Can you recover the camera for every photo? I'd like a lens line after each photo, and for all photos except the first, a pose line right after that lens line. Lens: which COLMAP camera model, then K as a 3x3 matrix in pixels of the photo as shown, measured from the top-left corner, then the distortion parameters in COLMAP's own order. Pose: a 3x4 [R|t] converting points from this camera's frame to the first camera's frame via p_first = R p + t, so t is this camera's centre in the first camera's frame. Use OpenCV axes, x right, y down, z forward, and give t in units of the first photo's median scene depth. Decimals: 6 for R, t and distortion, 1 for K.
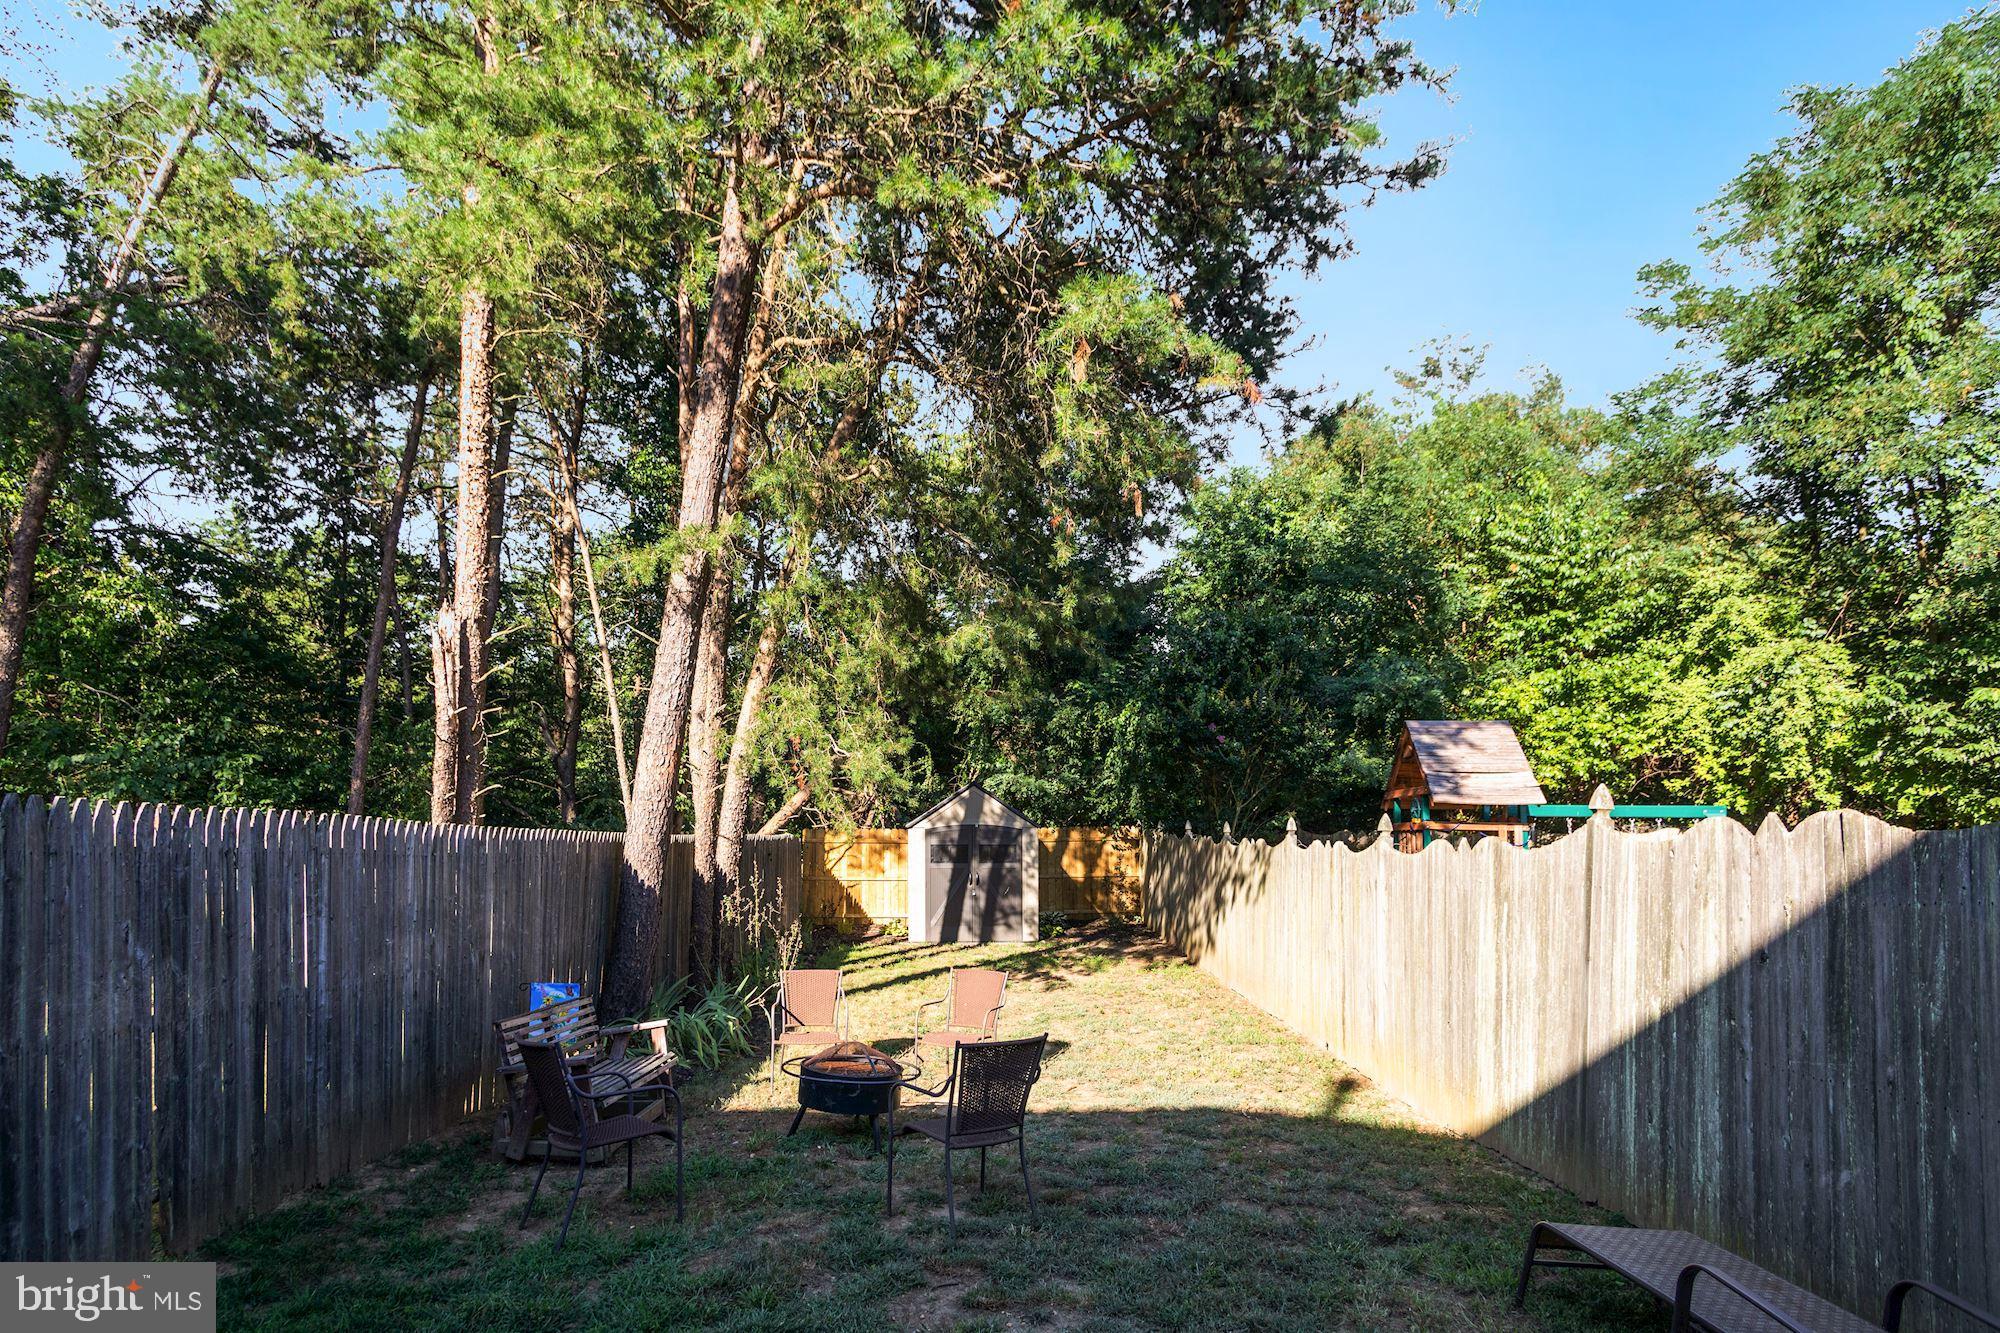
lens RADIAL K [[996.0, 0, 962.2], [0, 996.0, 779.7], [0, 0, 1]] dist [0.011634, 0.000224]
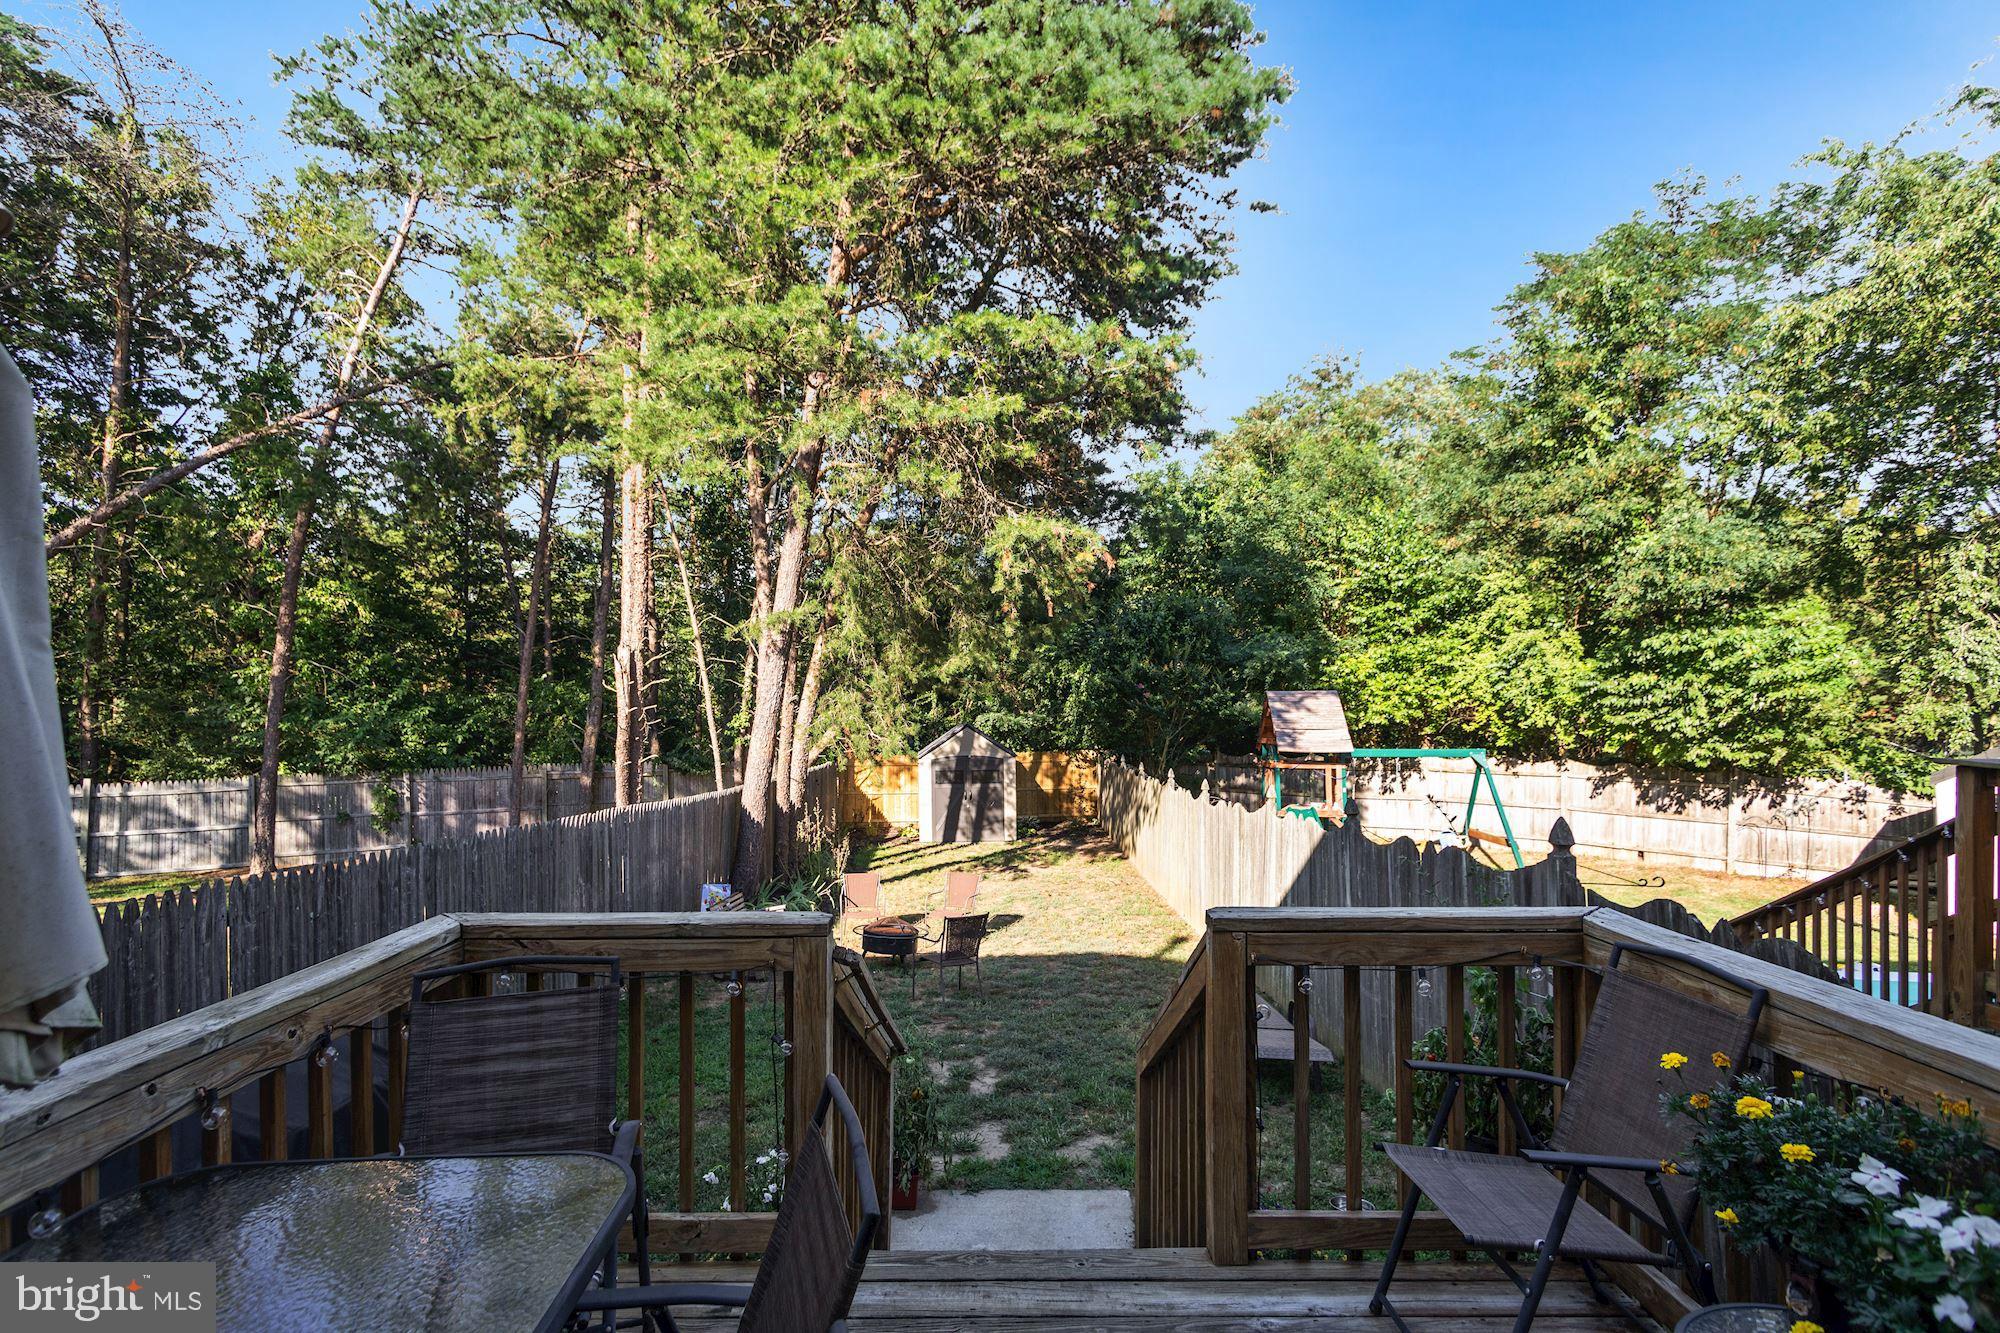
lens RADIAL K [[932.9, 0, 969.6], [0, 932.9, 737.2], [0, 0, 1]] dist [0.000747, -0.005280]
pose [[0.999973, -0.006842, 0.002803, 0.011928], [0.006627, 0.997479, 0.070648, -0.069670], [-0.003280, -0.070628, 0.997497, -0.257581]]
